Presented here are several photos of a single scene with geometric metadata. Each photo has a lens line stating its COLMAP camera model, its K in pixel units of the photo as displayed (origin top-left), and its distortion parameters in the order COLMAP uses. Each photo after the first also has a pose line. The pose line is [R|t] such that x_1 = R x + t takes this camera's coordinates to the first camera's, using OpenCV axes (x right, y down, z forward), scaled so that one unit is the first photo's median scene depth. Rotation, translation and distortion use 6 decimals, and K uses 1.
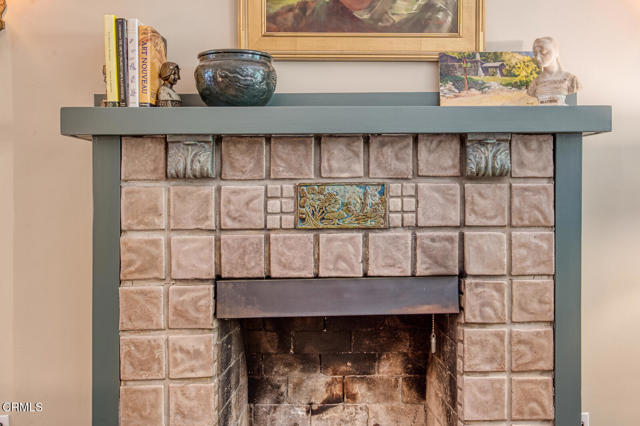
lens RADIAL K [[661.1, 0, 320.3], [0, 661.1, 209.4], [0, 0, 1]] dist [-0.005671, 0.000000]
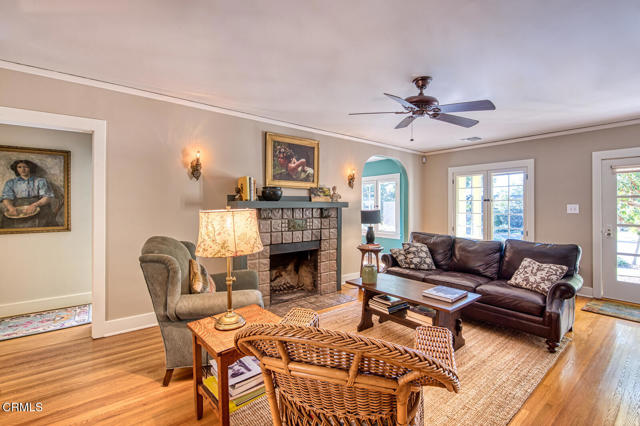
lens RADIAL K [[294.3, 0, 318.9], [0, 294.3, 210.2], [0, 0, 1]] dist [0.006134, 0.000470]
pose [[0.807592, -0.001077, 0.589740, -0.951485], [0.011199, 0.999846, -0.013509, -0.071376], [-0.589635, 0.017515, 0.807480, -0.577995]]
